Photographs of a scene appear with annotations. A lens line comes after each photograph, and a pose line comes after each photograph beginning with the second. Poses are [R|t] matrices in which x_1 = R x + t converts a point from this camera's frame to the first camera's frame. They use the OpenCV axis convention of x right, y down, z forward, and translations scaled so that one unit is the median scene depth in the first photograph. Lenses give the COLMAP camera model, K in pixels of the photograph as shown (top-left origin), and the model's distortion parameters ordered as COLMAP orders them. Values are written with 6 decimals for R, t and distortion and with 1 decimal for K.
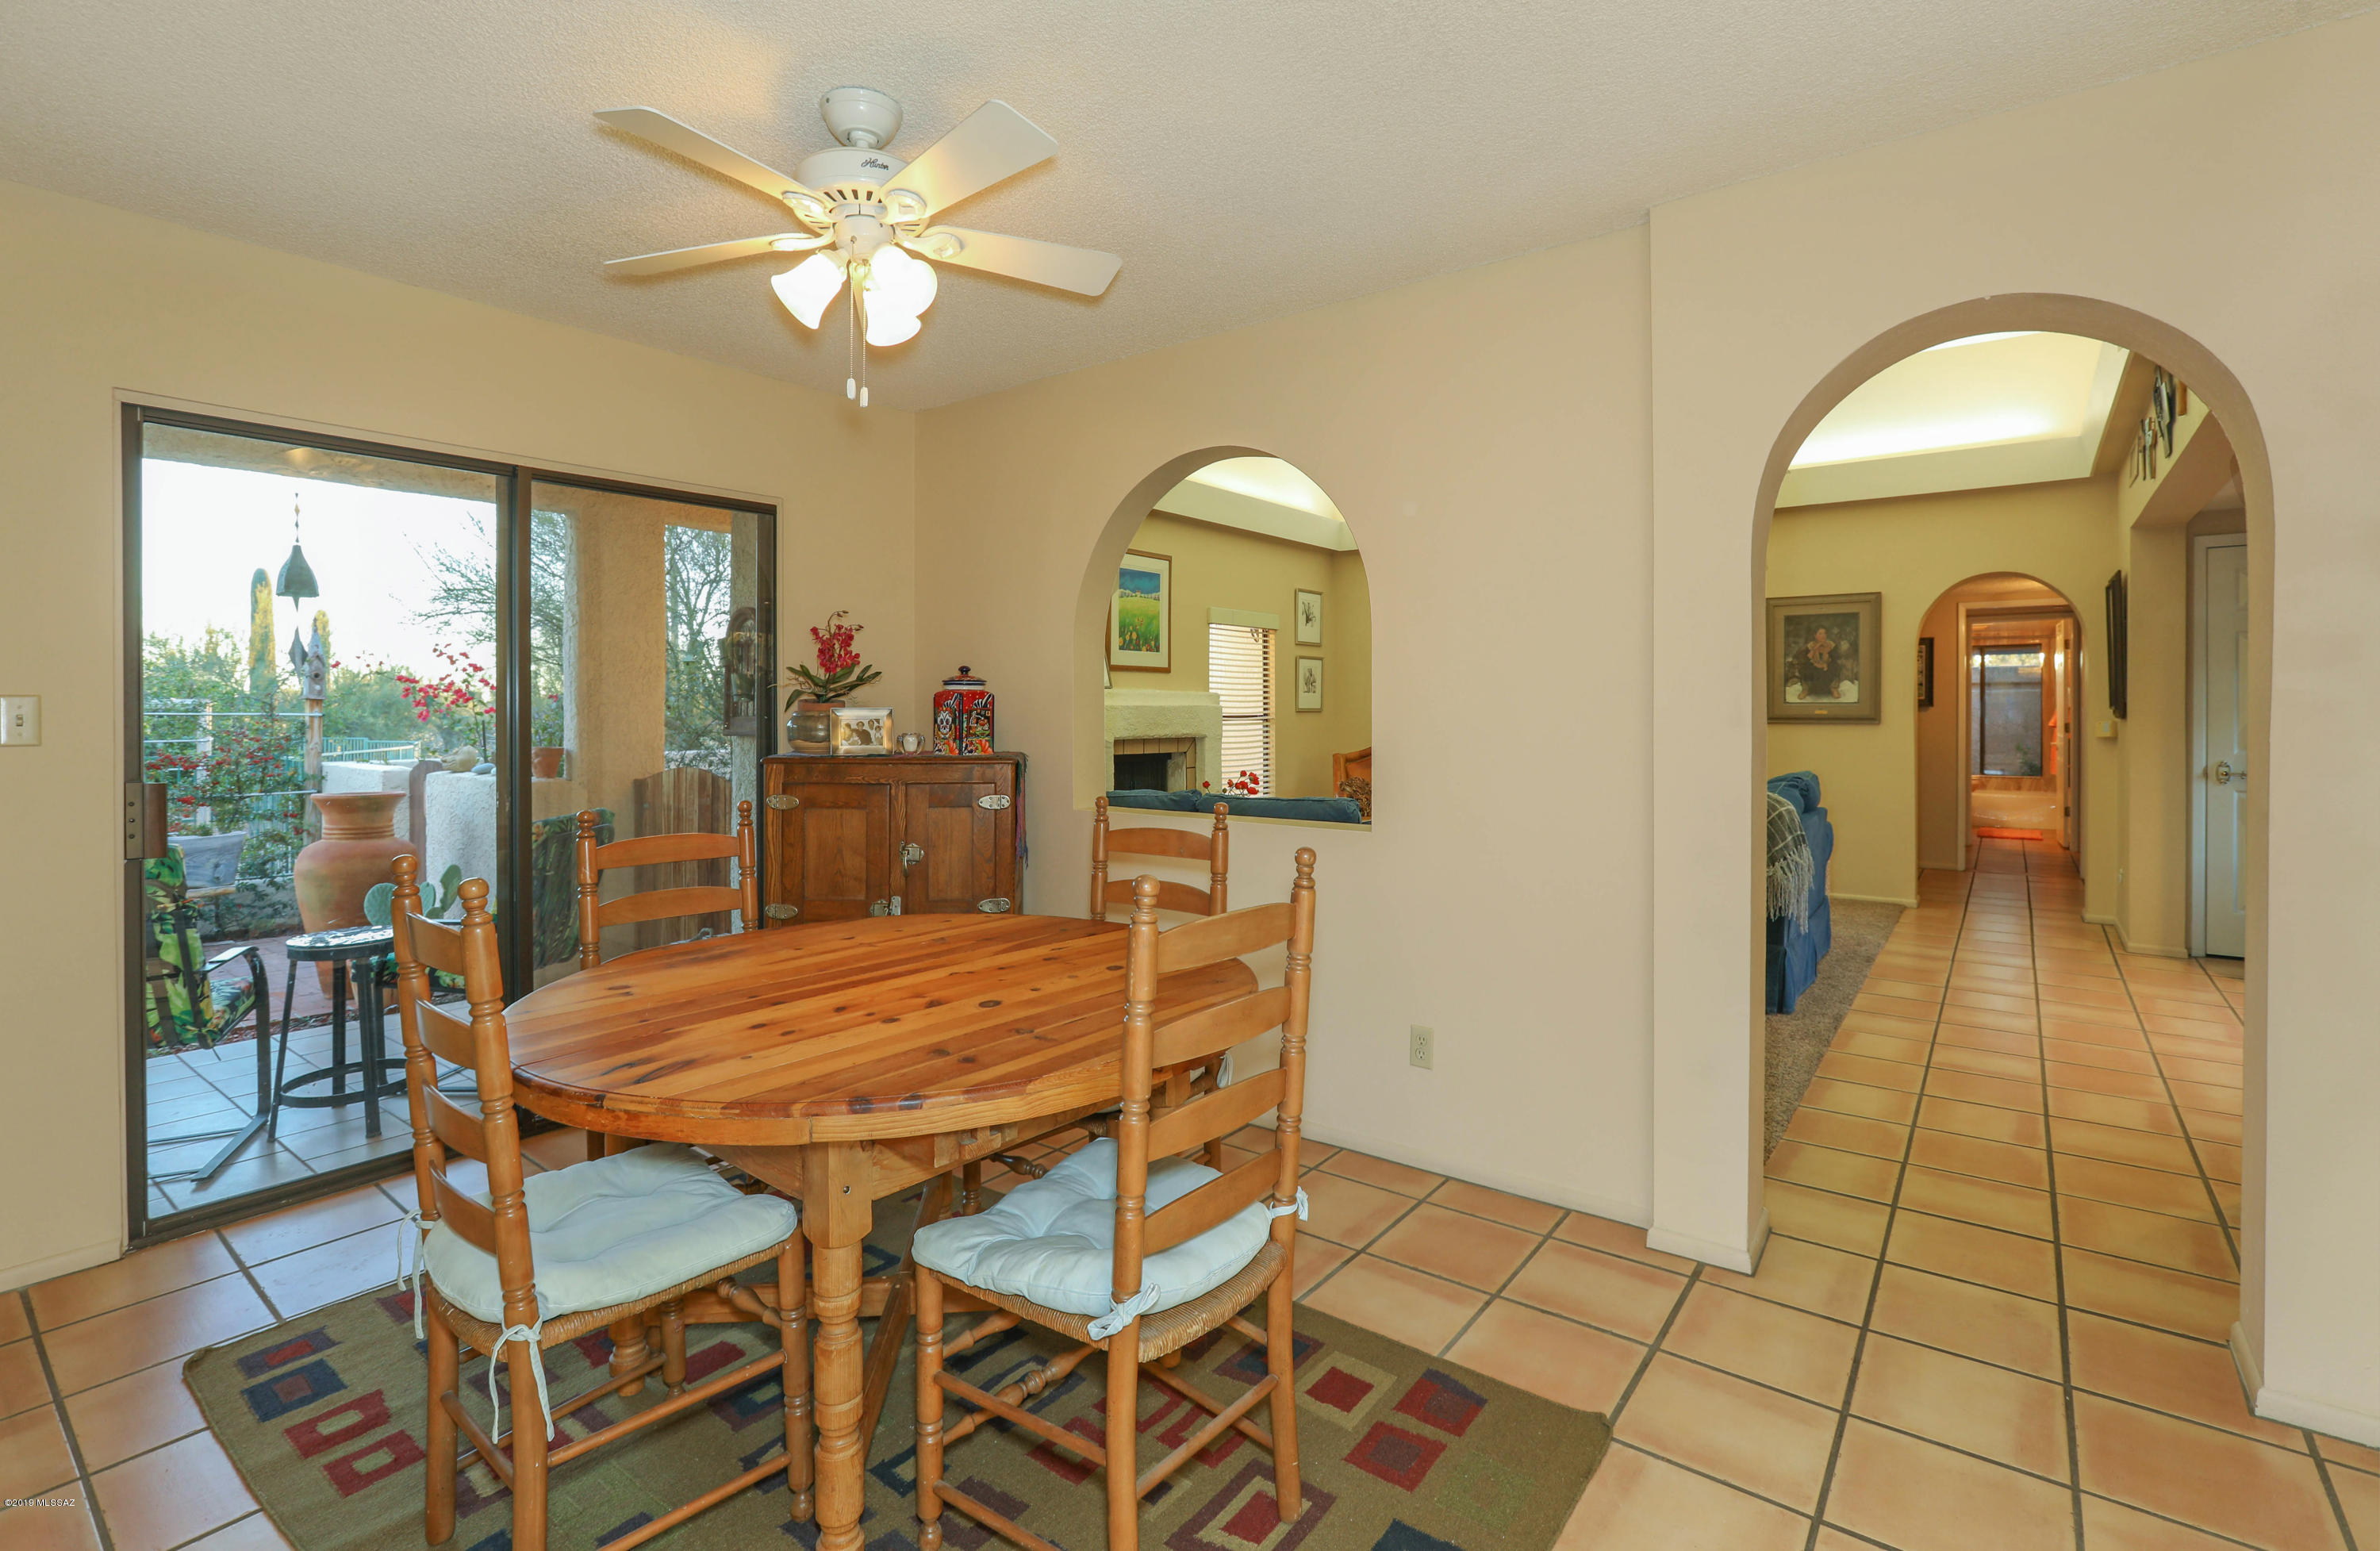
lens RADIAL K [[1211.0, 0, 1233.5], [0, 1211.0, 717.2], [0, 0, 1]] dist [-0.017950, -0.000457]
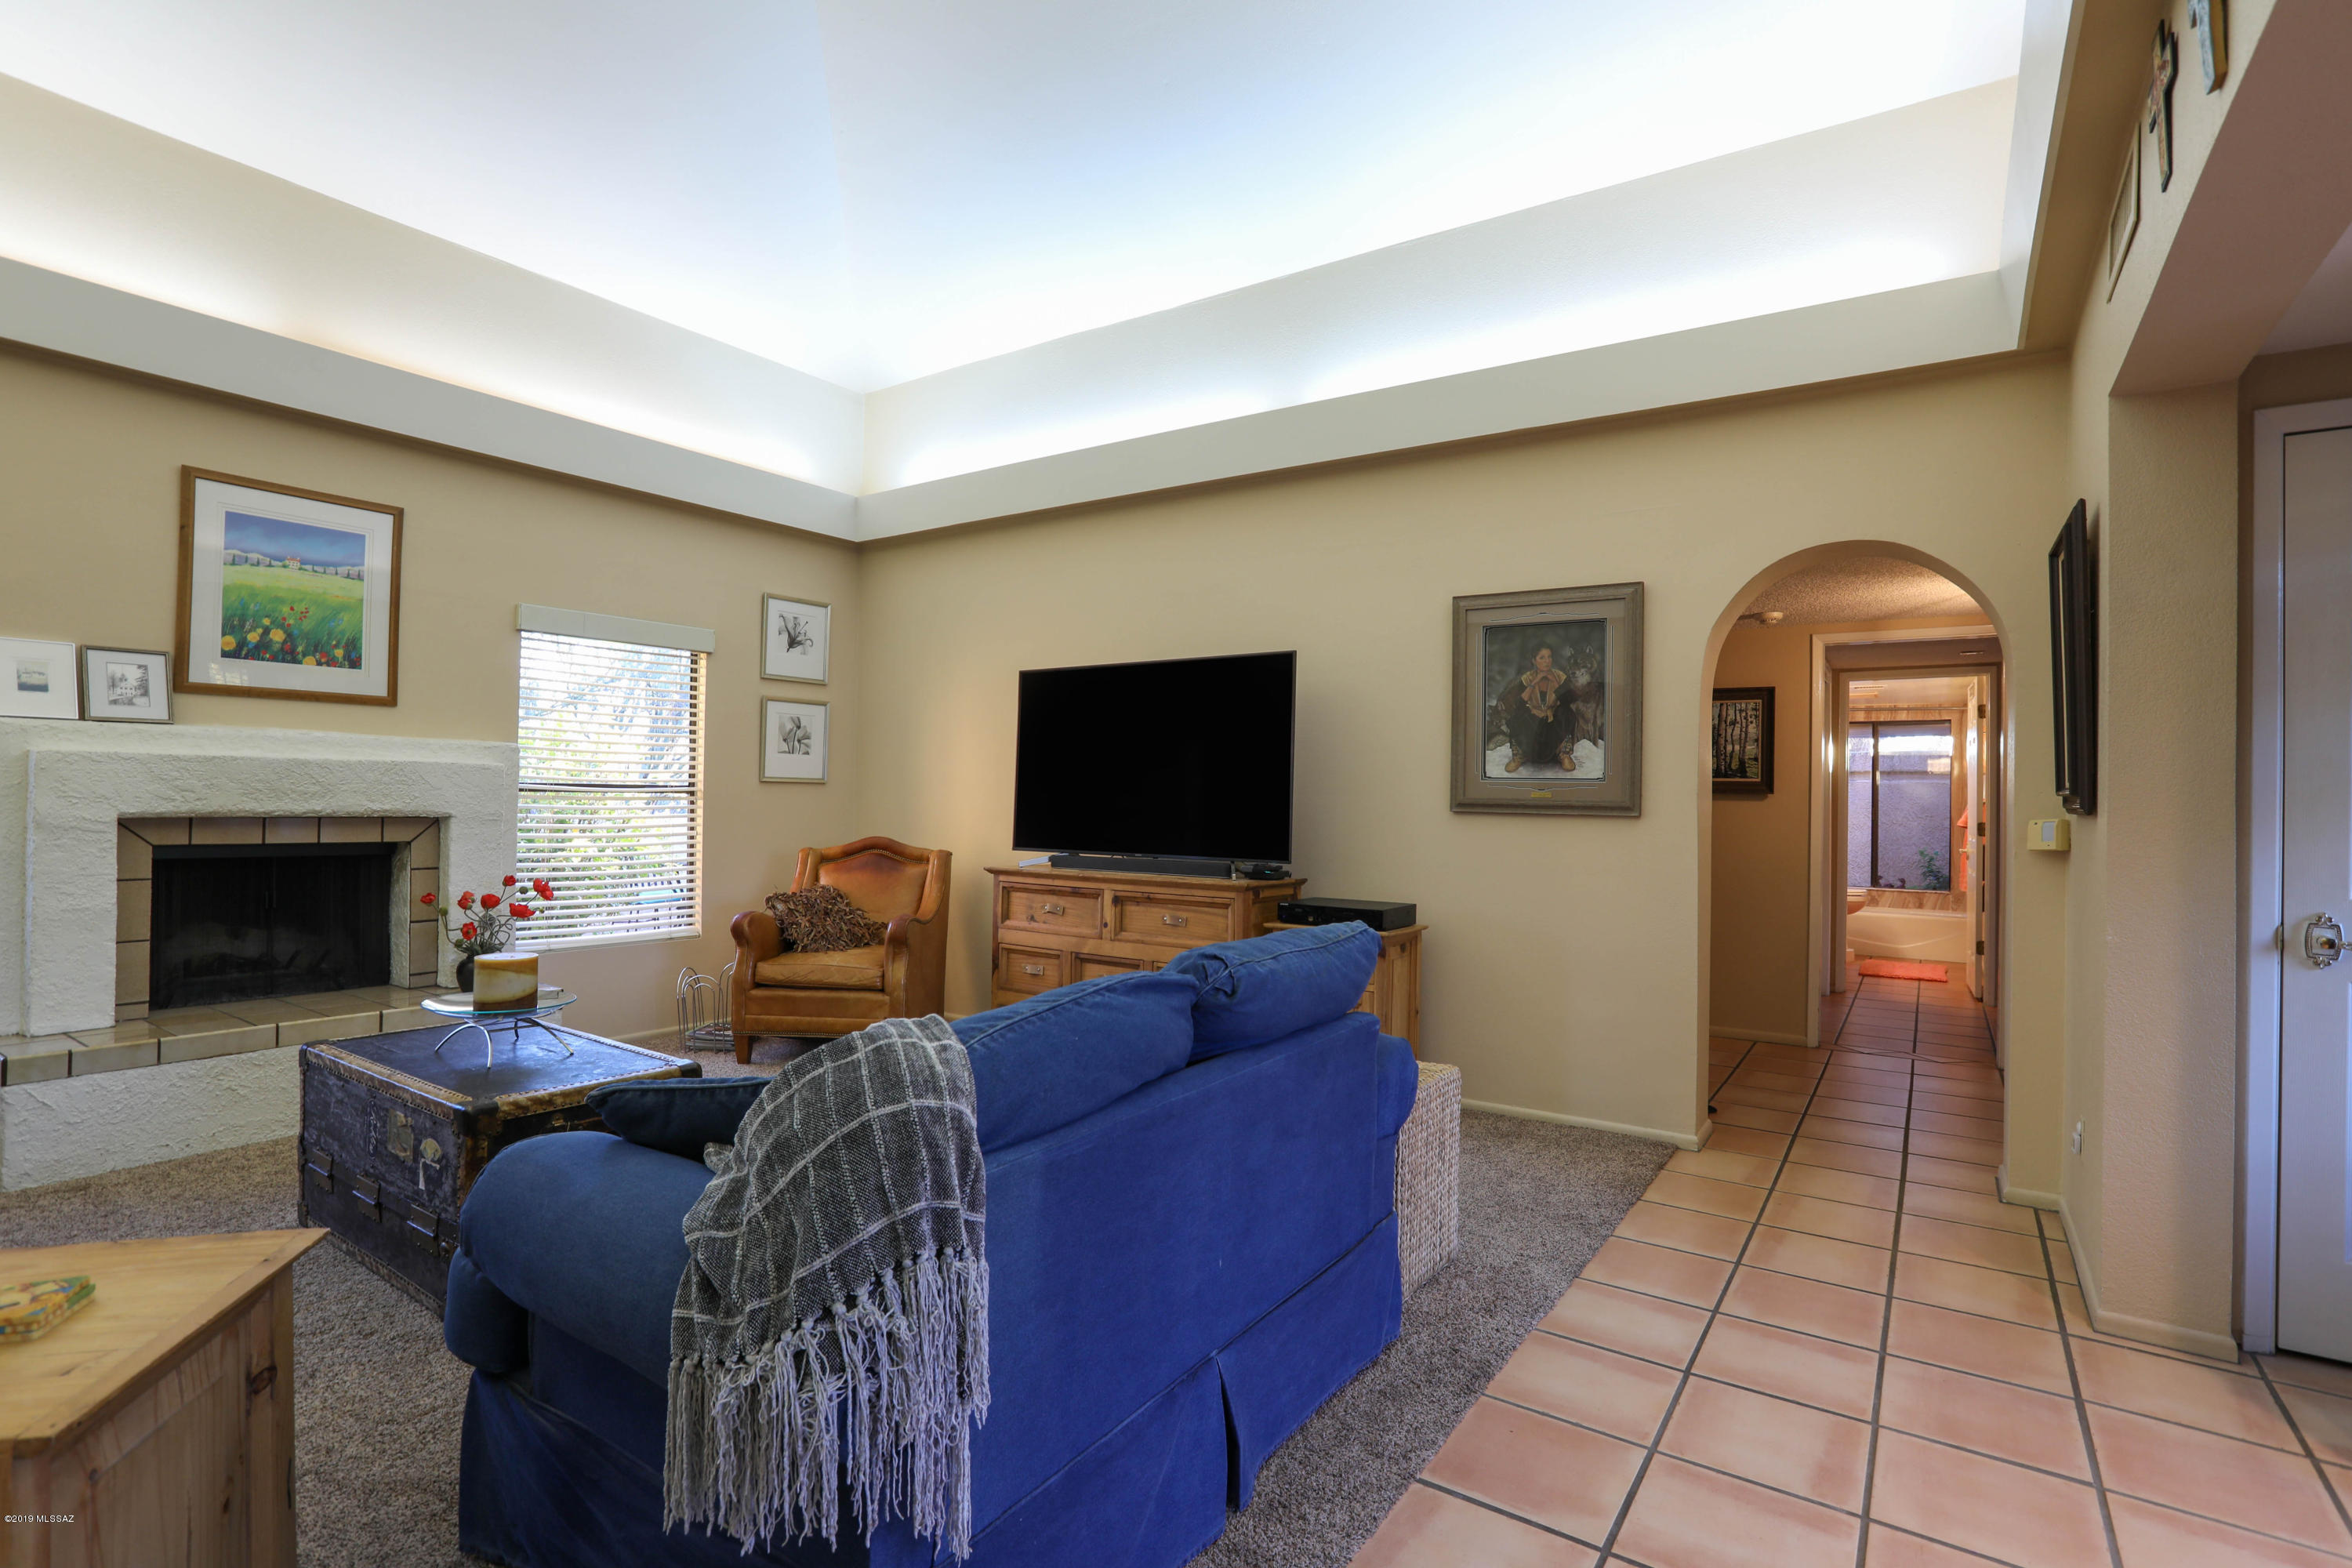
lens RADIAL K [[1109.9, 0, 1176.0], [0, 1109.9, 784.0], [0, 0, 1]] dist [-0.054207, 0.012994]
pose [[0.999118, 0.018464, -0.037704, 0.331920], [-0.019121, 0.999670, -0.017130, 0.002815], [0.037375, 0.017836, 0.999142, 0.469944]]
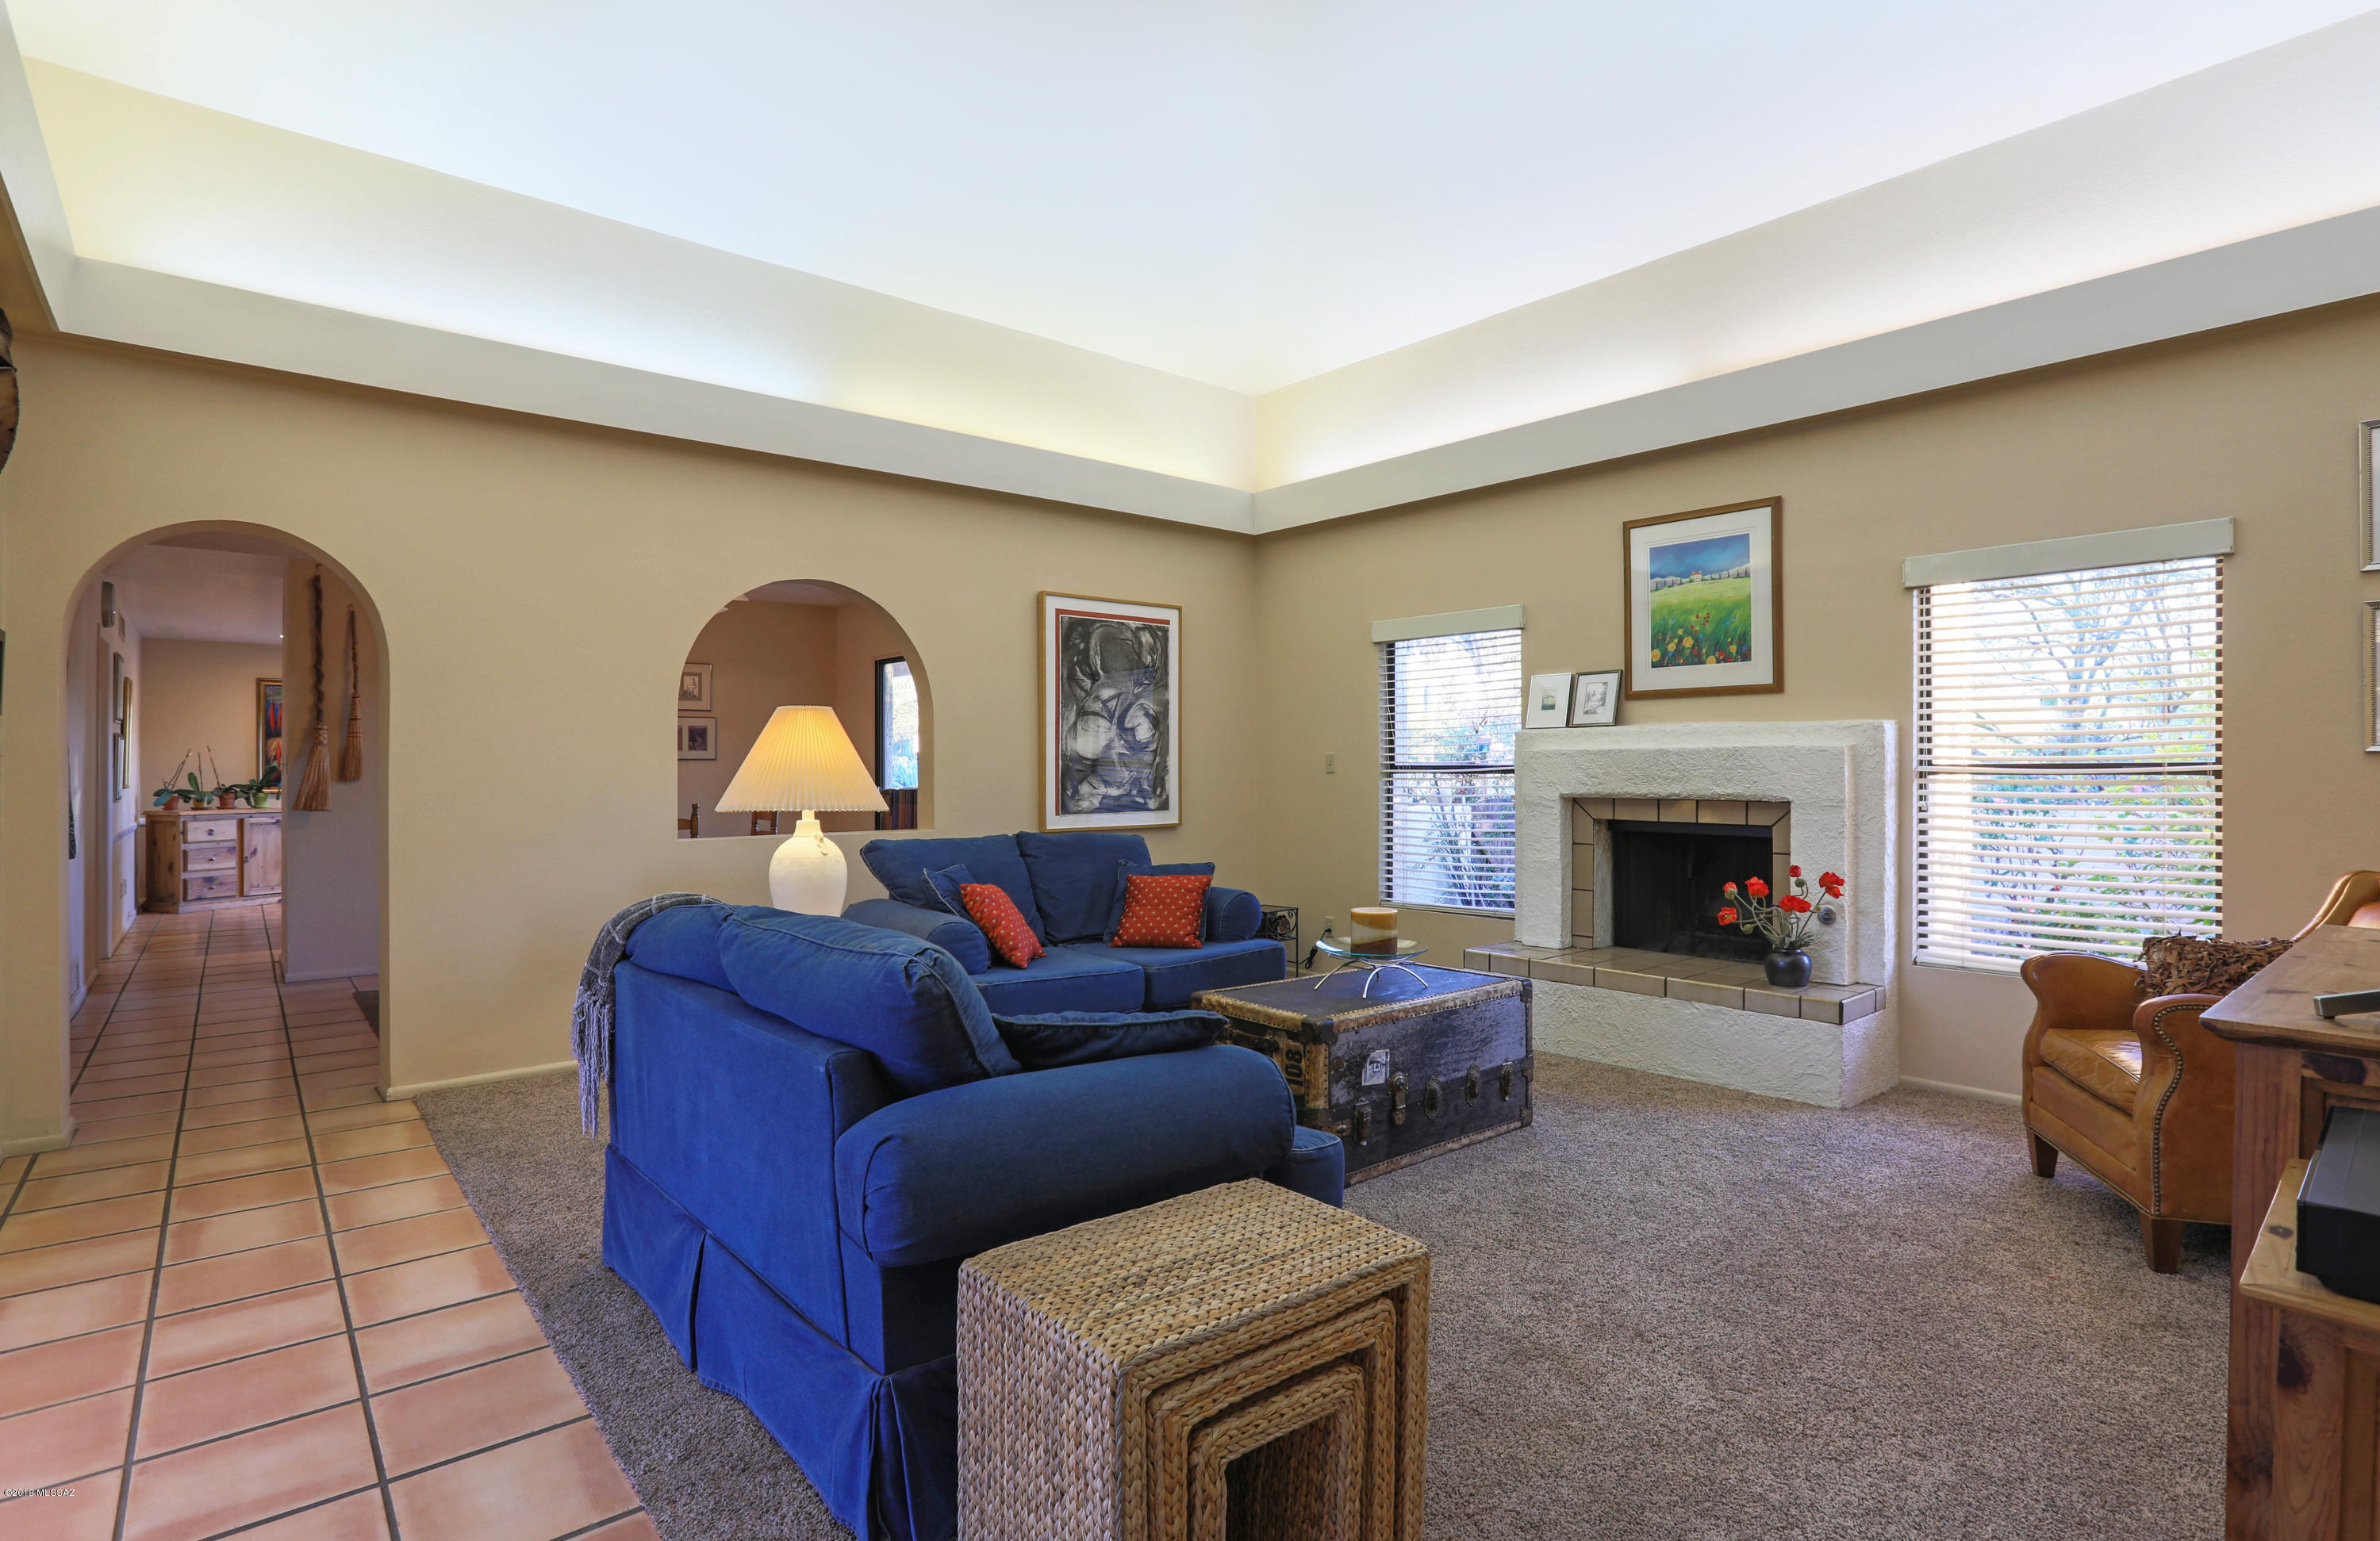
lens RADIAL K [[1210.8, 0, 1233.5], [0, 1210.8, 712.2], [0, 0, 1]] dist [-0.017950, -0.000457]
pose [[-0.295272, -0.040431, -0.954557, 0.566306], [-0.002894, 0.999137, -0.041424, -0.001382], [0.955409, -0.009469, -0.295135, 0.879391]]
